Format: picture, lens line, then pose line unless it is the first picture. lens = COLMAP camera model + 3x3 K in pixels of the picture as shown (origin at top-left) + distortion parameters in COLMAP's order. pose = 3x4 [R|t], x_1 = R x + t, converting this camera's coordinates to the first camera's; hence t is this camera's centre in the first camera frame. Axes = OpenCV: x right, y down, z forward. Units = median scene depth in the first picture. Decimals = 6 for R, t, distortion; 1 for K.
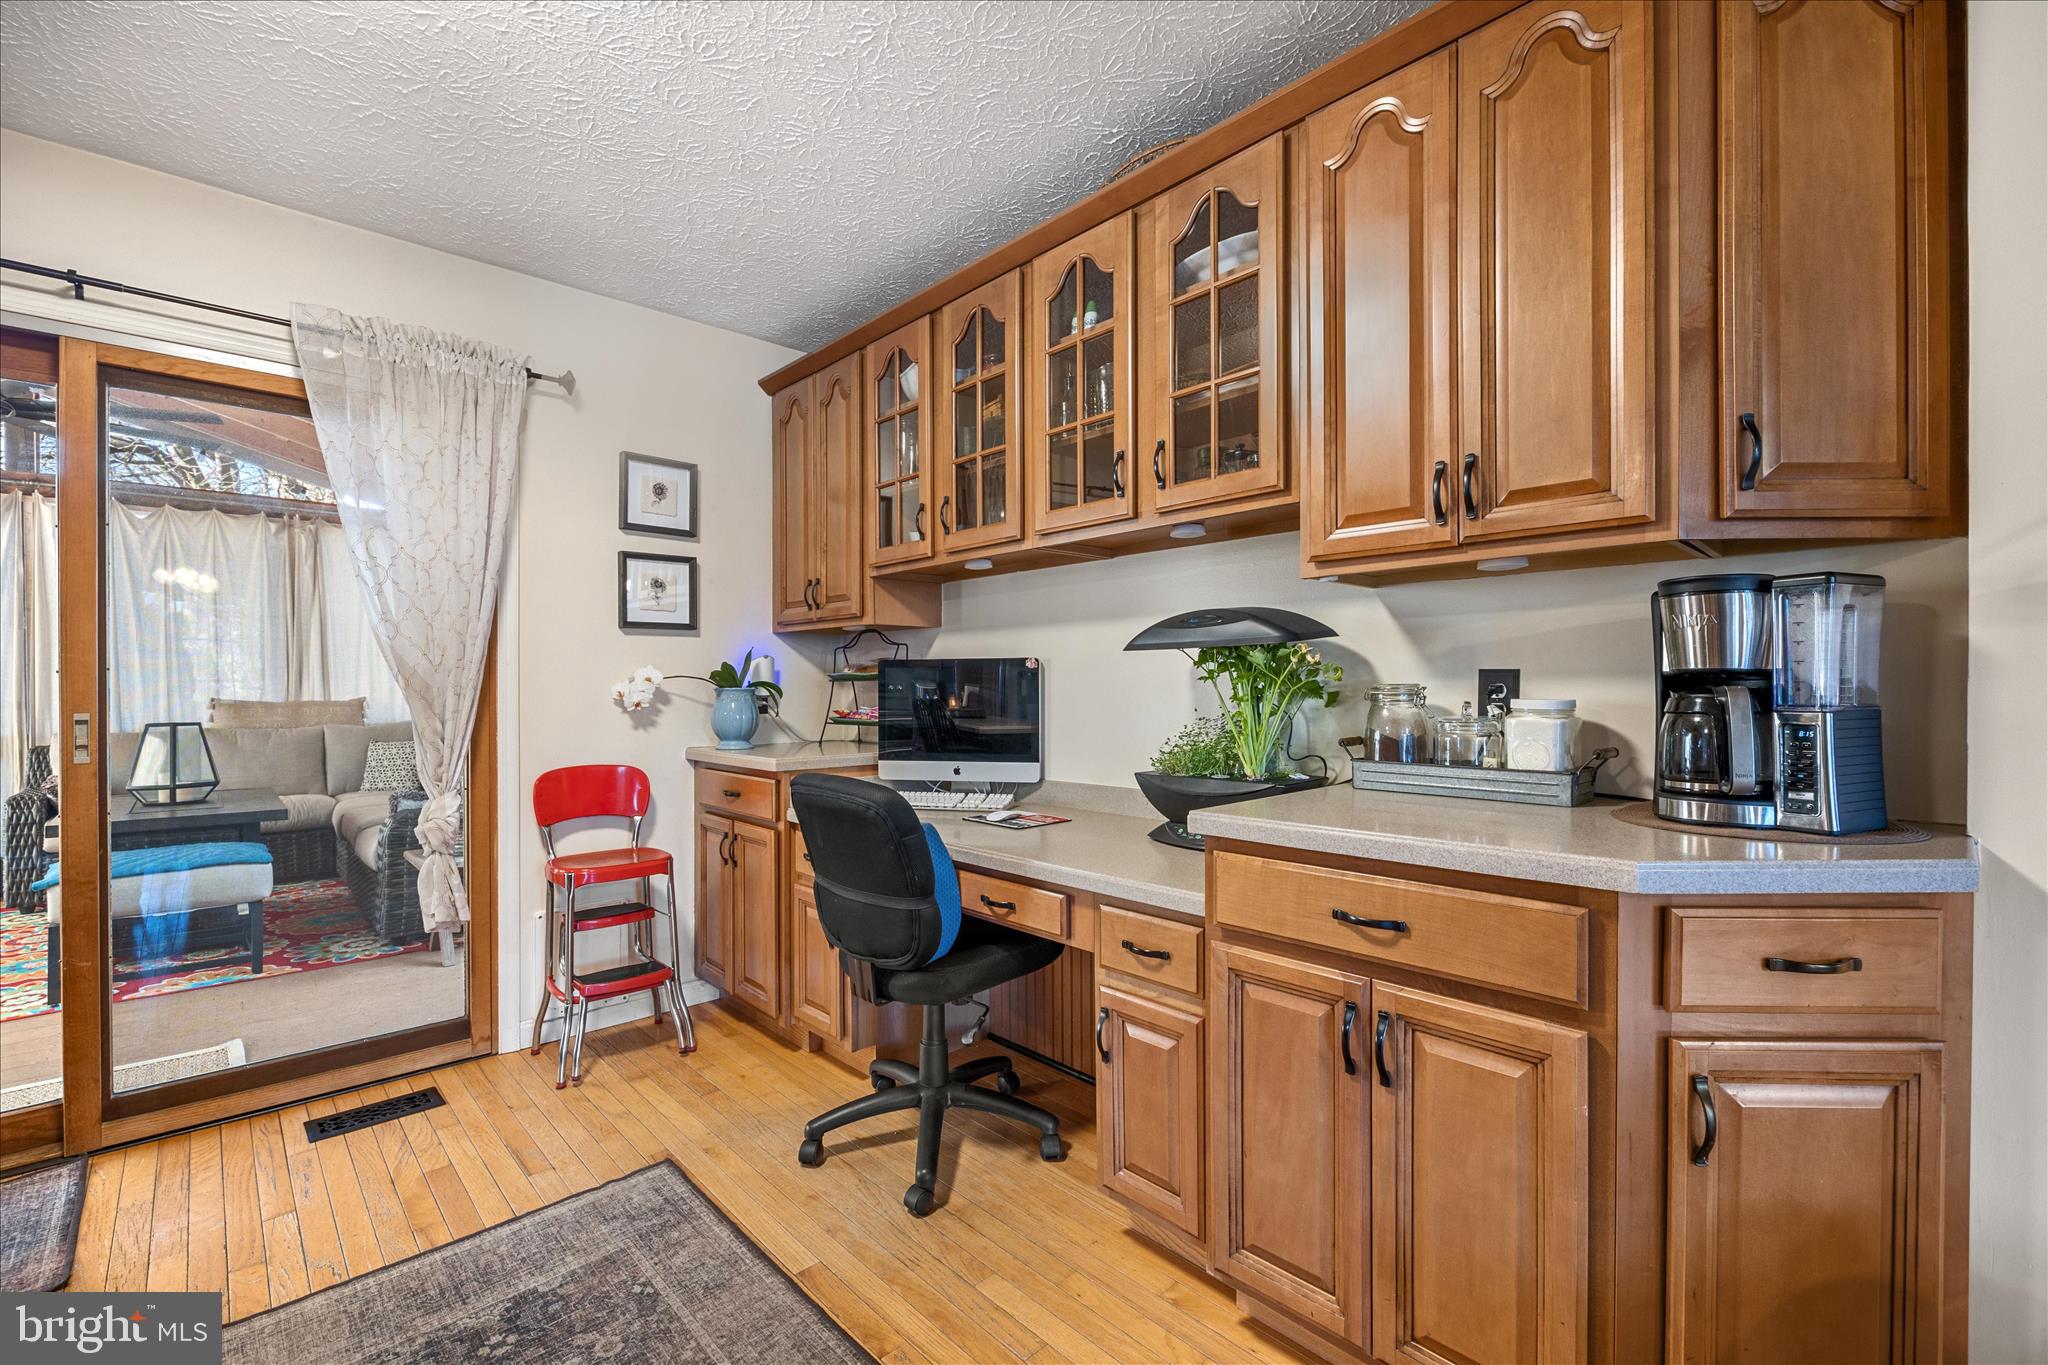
lens RADIAL K [[881.9, 0, 1024.0], [0, 881.9, 682.5], [0, 0, 1]] dist [-0.002696, -0.000135]
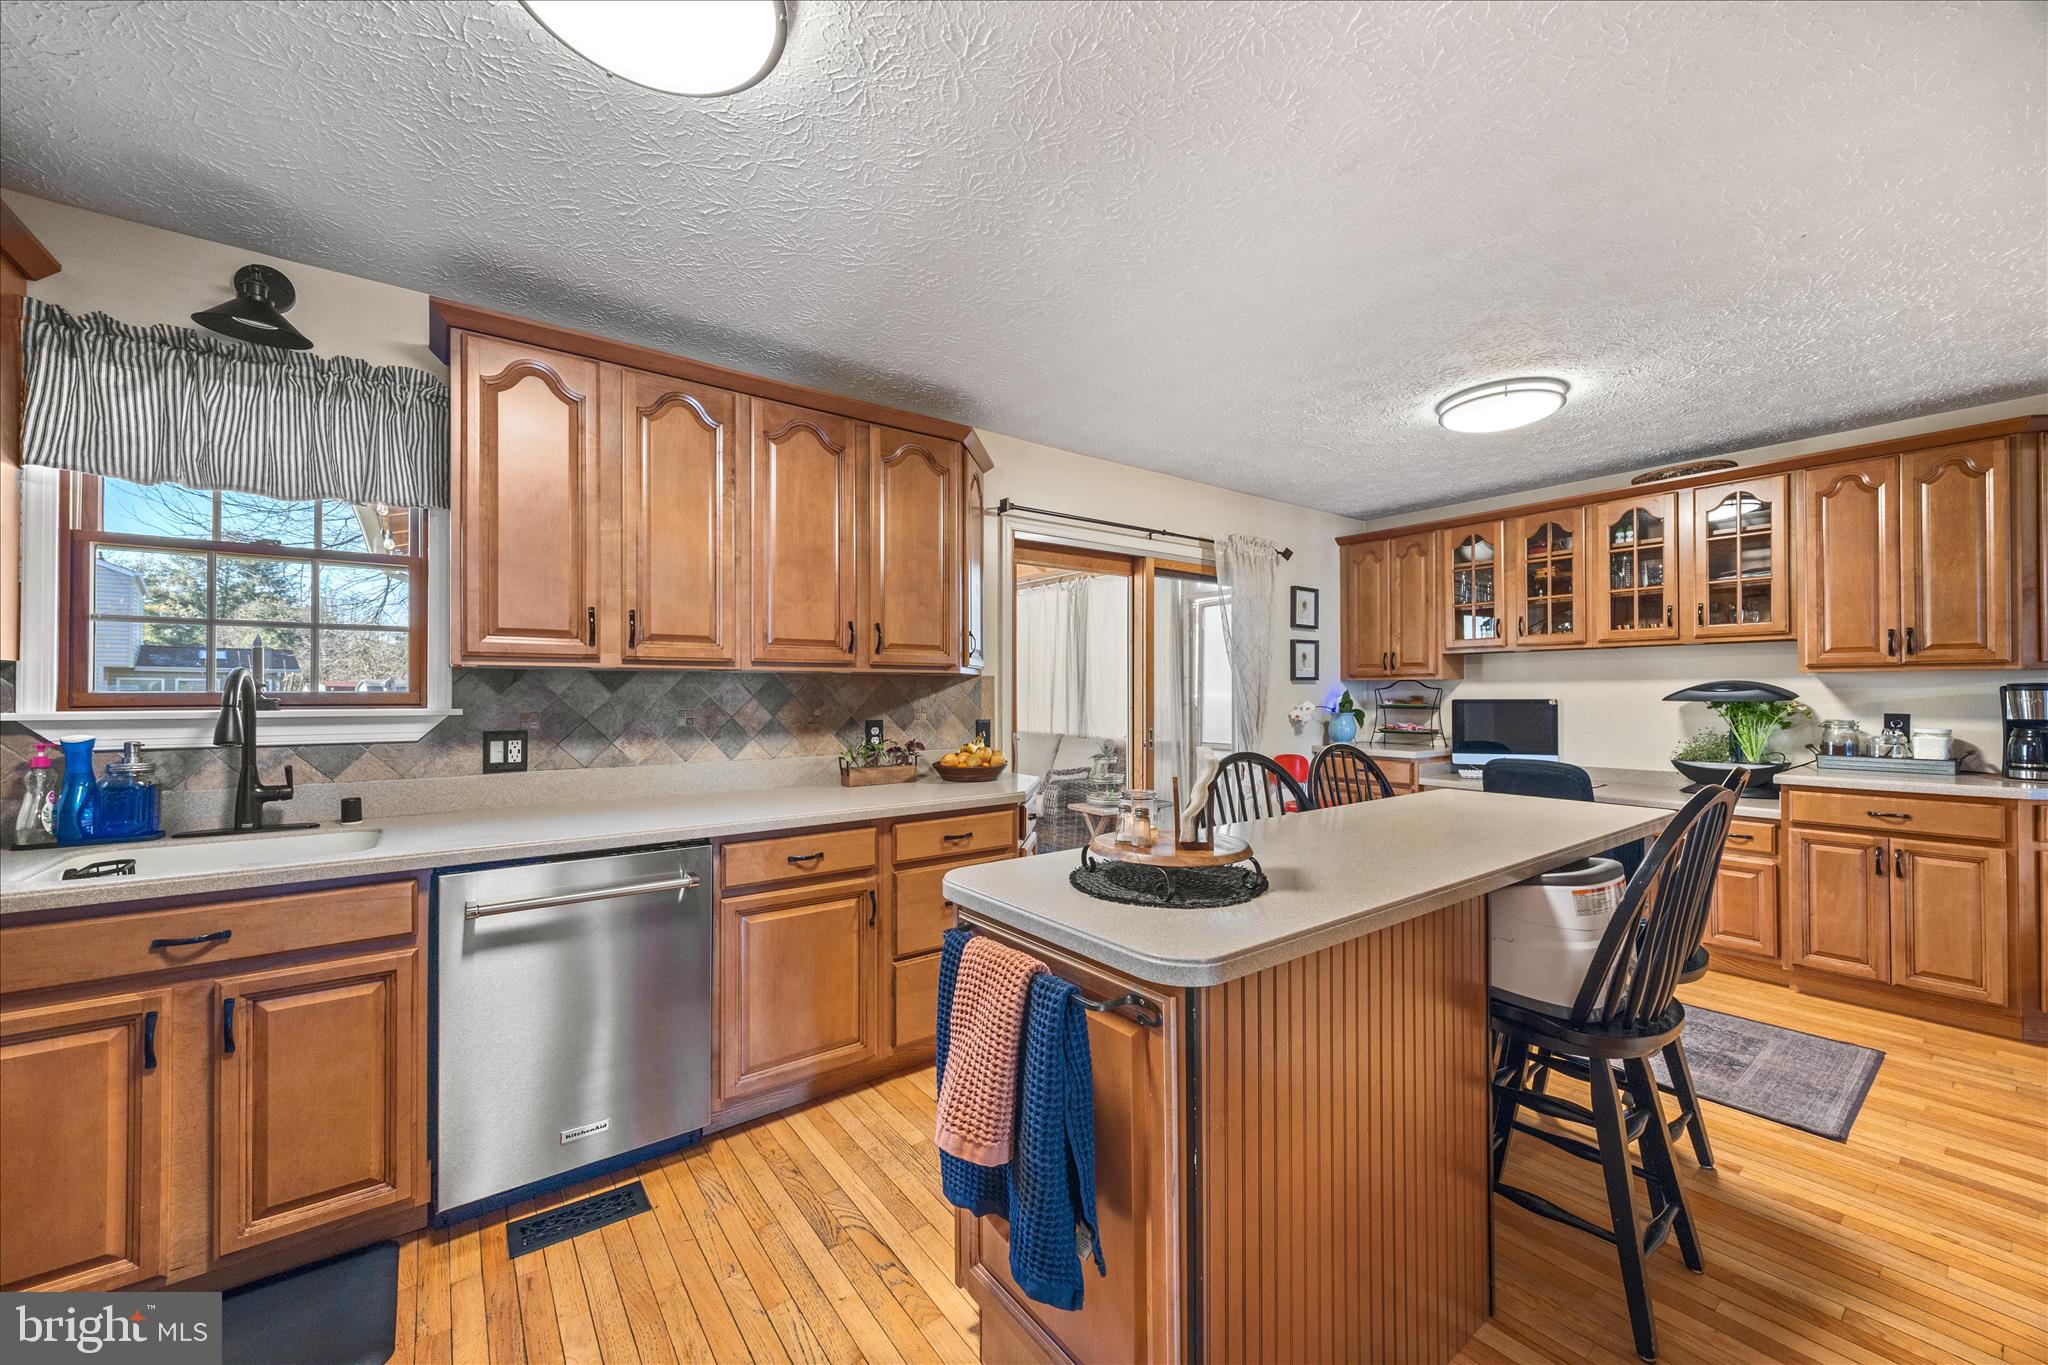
lens RADIAL K [[788.6, 0, 1047.3], [0, 788.6, 680.6], [0, 0, 1]] dist [0.012327, -0.000042]
pose [[0.995296, -0.001006, -0.096874, -1.380195], [0.000027, 0.999949, -0.010104, -0.077721], [0.096879, 0.010053, 0.995245, -1.190974]]
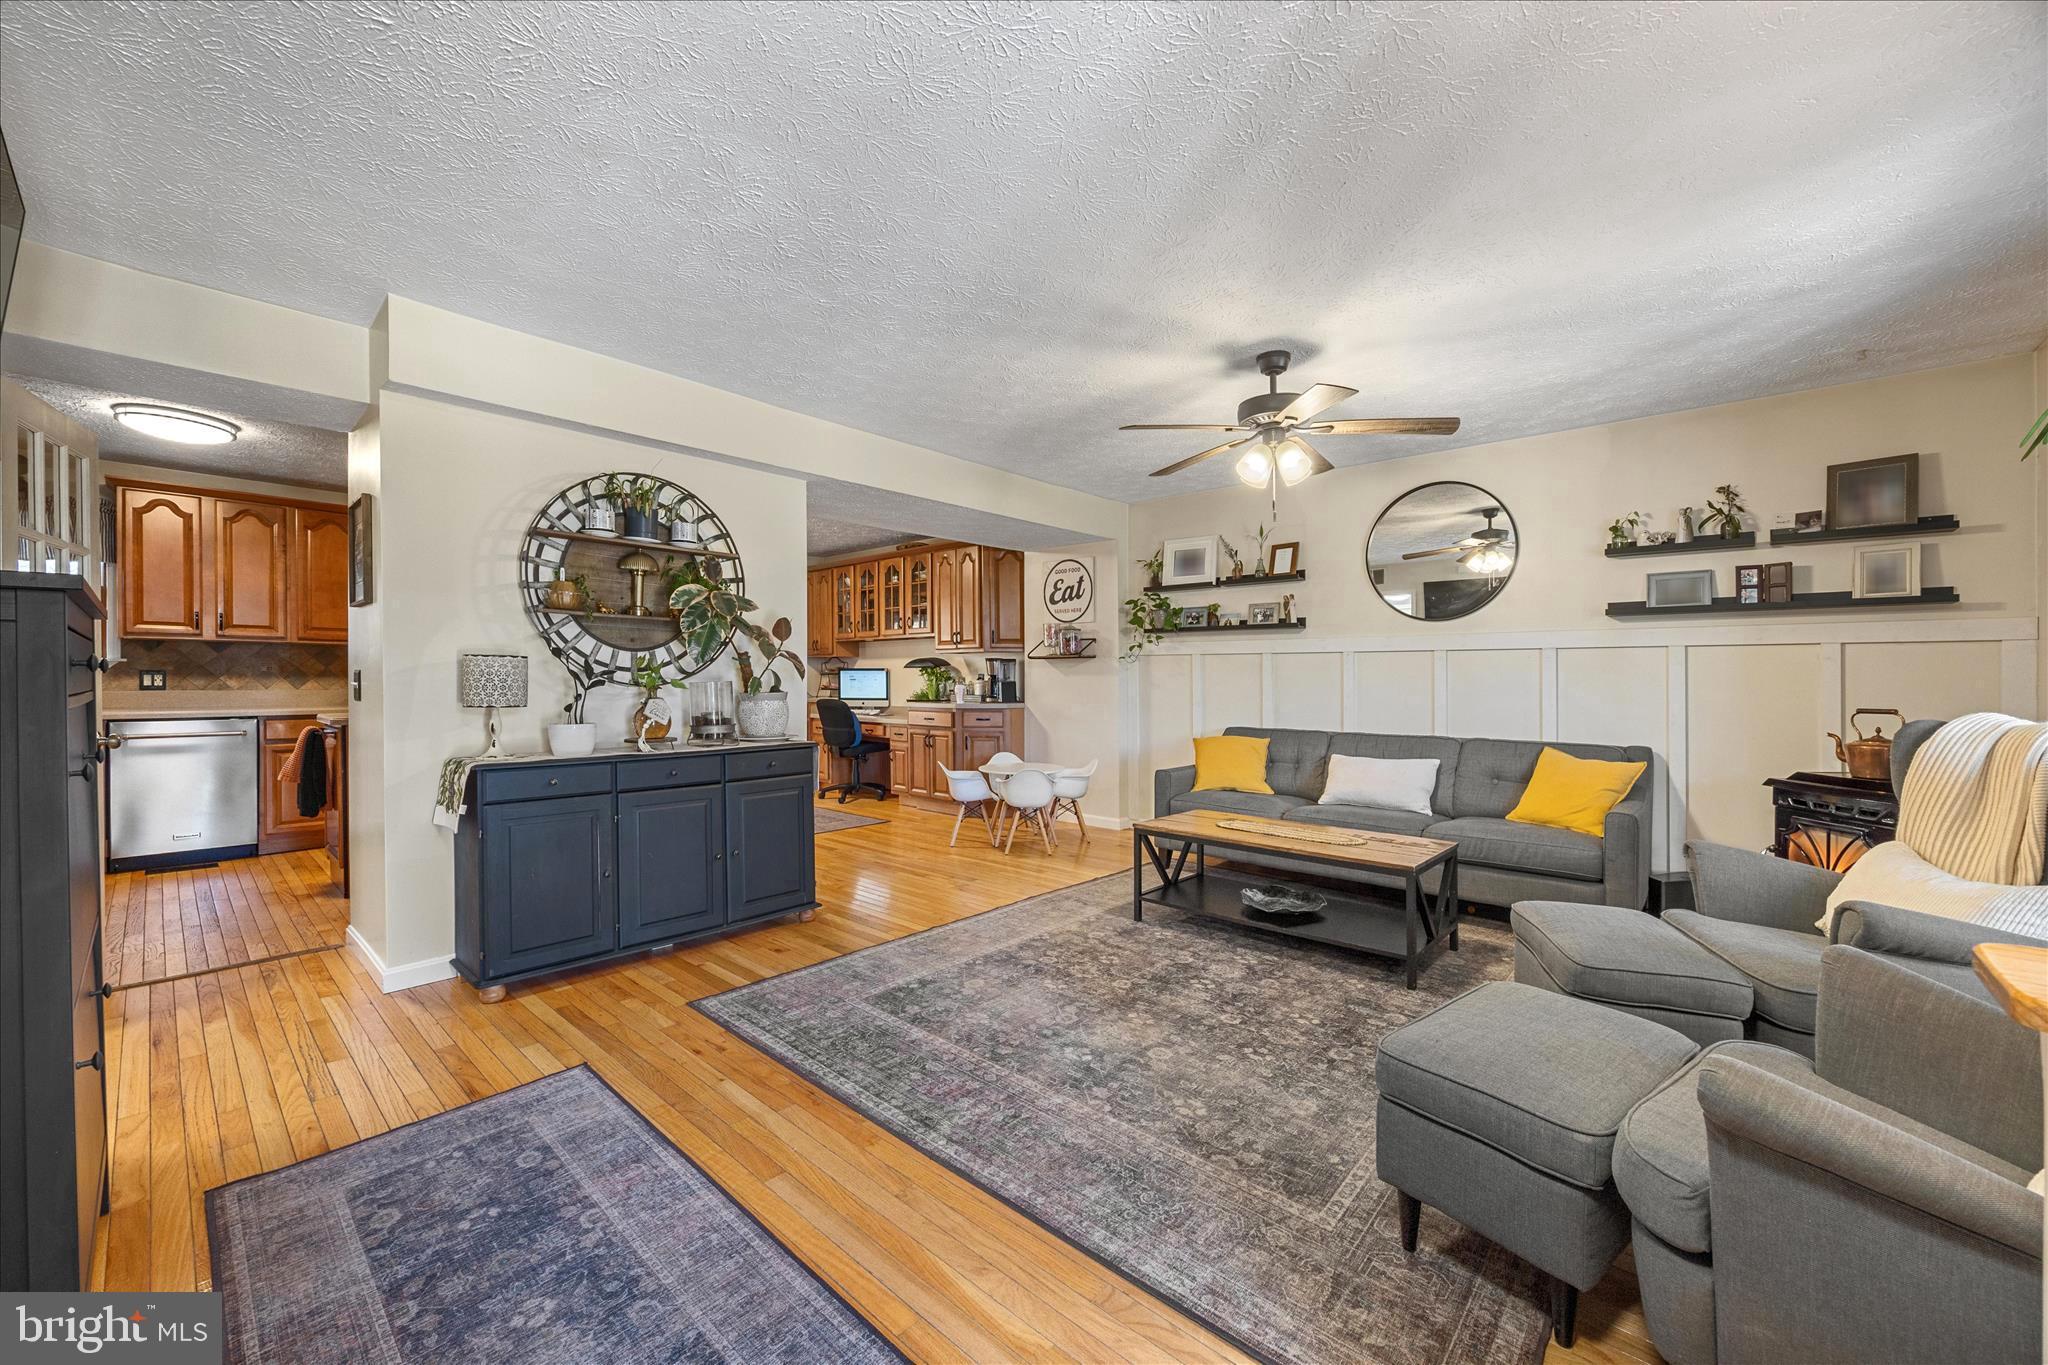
lens RADIAL K [[783.9, 0, 1024.0], [0, 783.9, 682.5], [0, 0, 1]] dist [-0.000142, -0.000016]
pose [[0.995565, 0.006618, 0.093839, 0.385013], [-0.007661, 0.999913, 0.010761, -0.013781], [-0.093760, -0.011432, 0.995529, -2.987080]]
